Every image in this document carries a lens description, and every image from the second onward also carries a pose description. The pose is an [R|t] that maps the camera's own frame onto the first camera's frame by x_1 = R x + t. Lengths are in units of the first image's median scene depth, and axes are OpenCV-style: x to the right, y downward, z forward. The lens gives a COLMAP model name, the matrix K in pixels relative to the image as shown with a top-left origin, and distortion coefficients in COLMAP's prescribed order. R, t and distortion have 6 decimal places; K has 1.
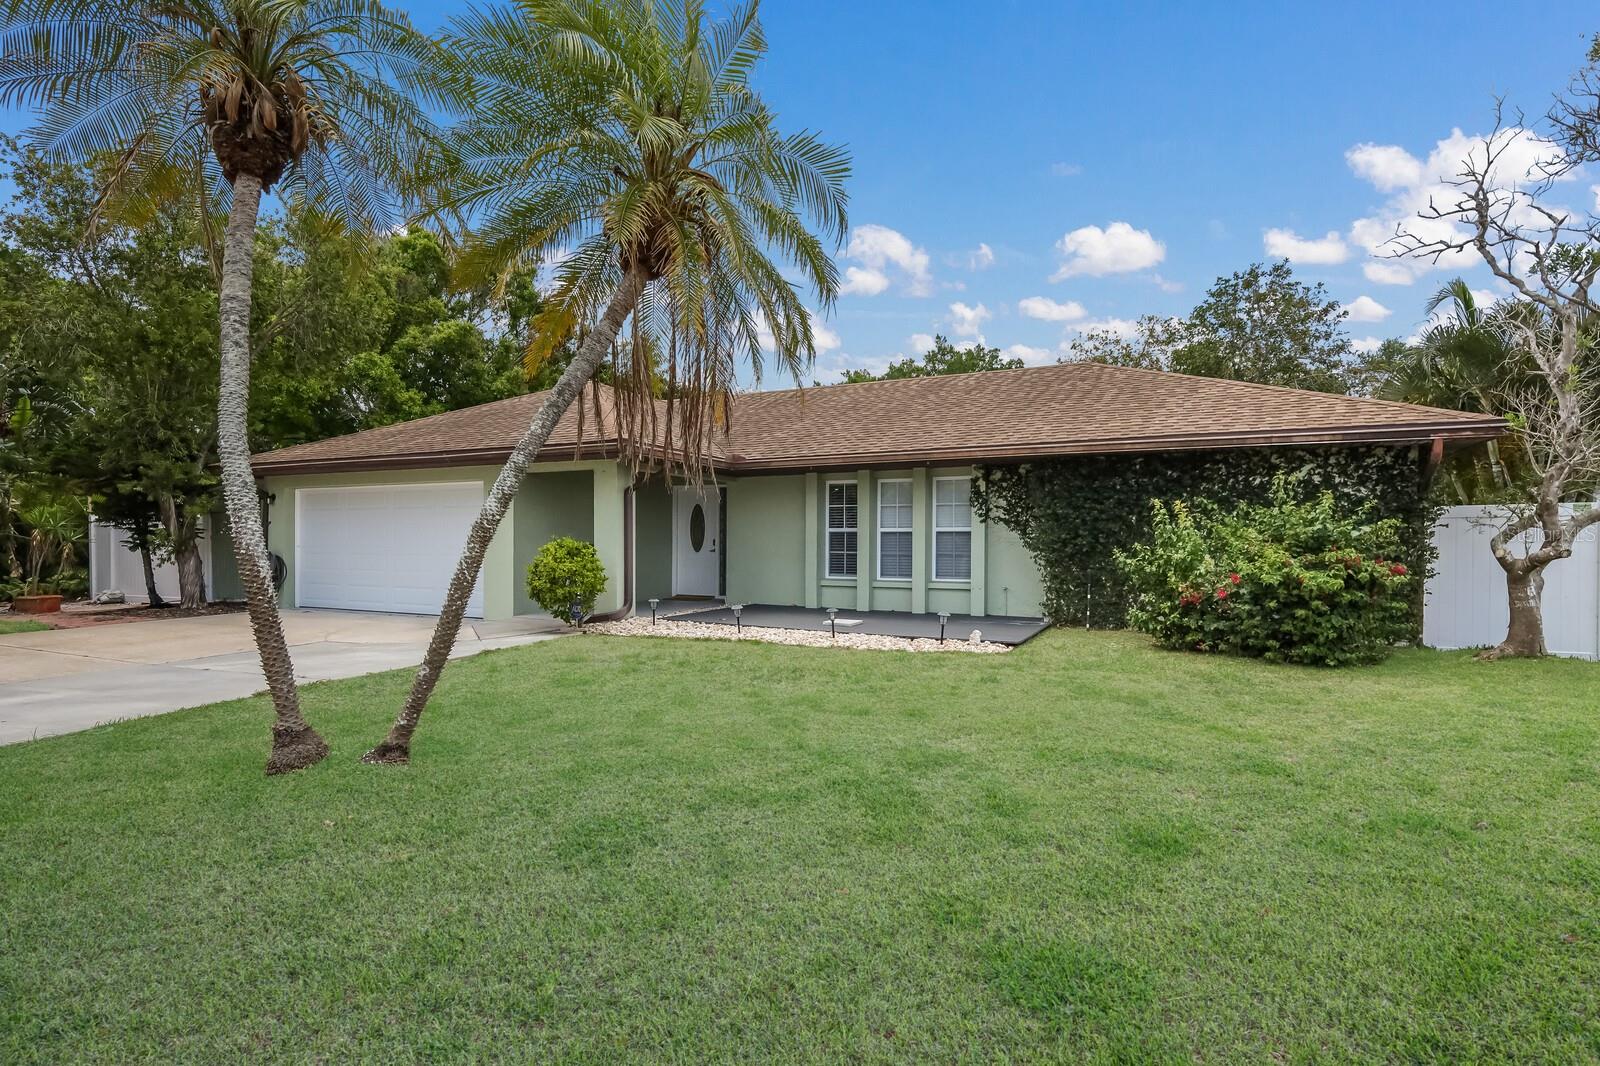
lens RADIAL K [[821.1, 0, 800.0], [0, 821.1, 533.0], [0, 0, 1]] dist [-0.000116, 0.000067]
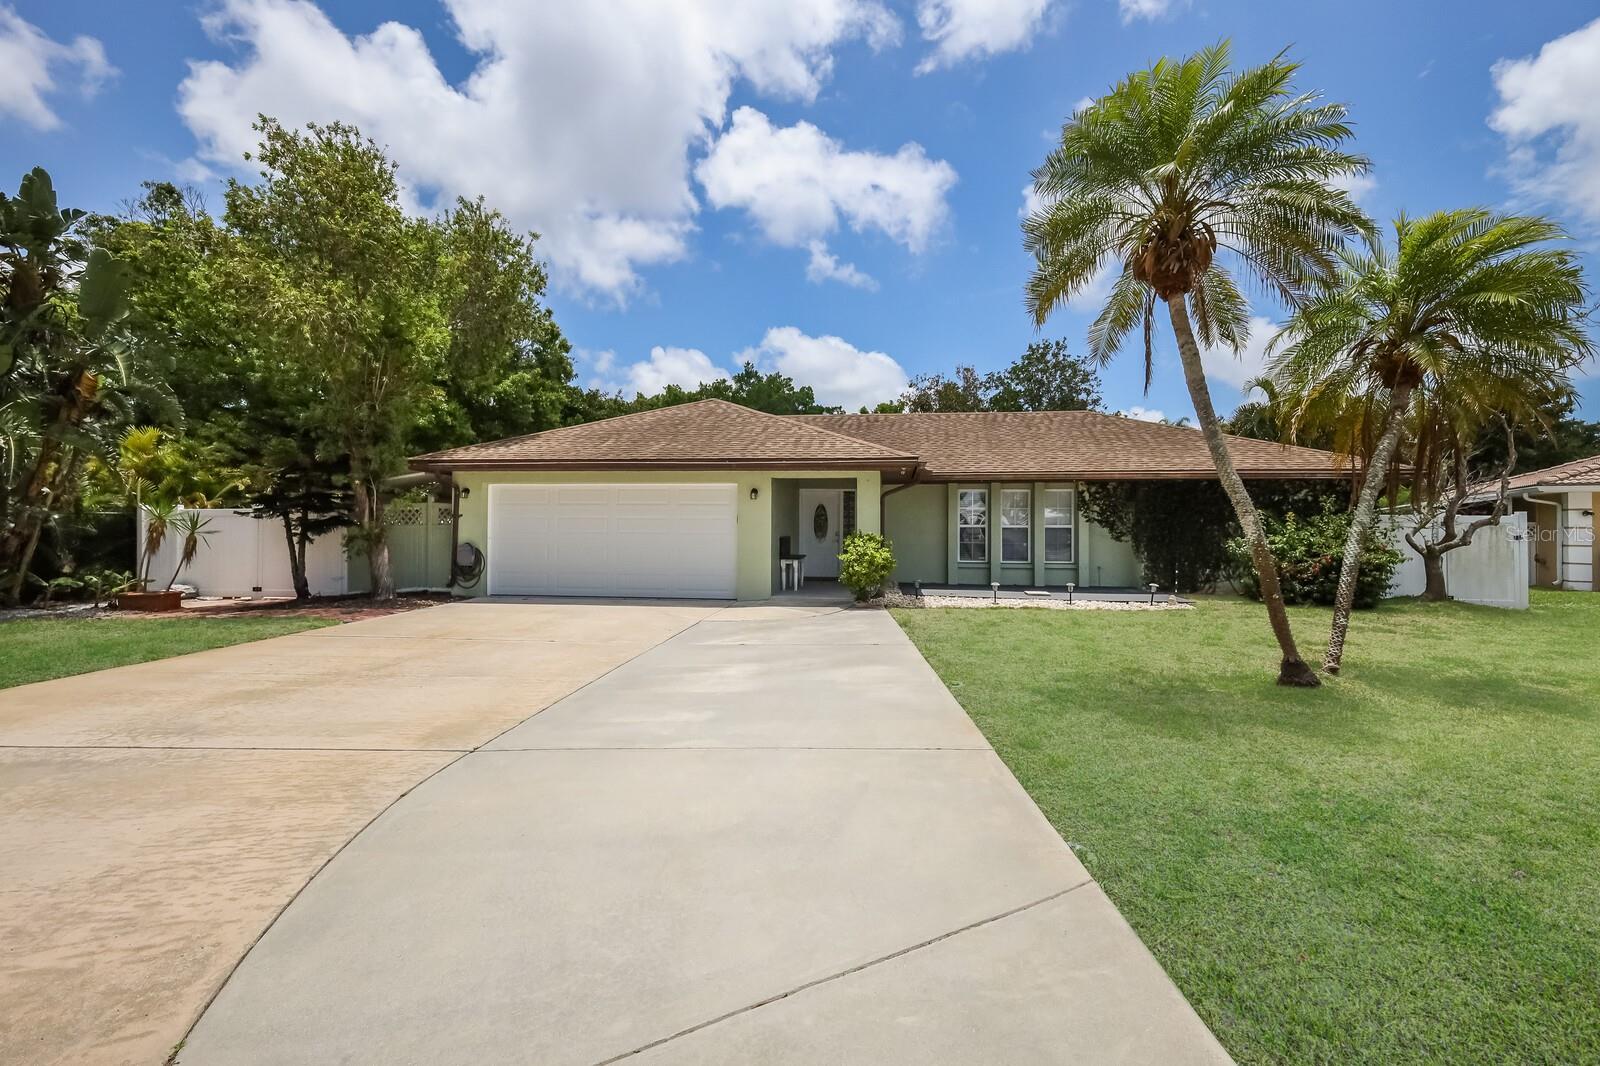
lens RADIAL K [[692.4, 0, 800.0], [0, 692.4, 533.0], [0, 0, 1]] dist [0.000335, 0.000003]
pose [[0.942229, 0.002624, 0.334959, -0.668042], [-0.007573, 0.999881, 0.013469, -0.005207], [-0.334884, -0.015228, 0.942136, 0.012727]]
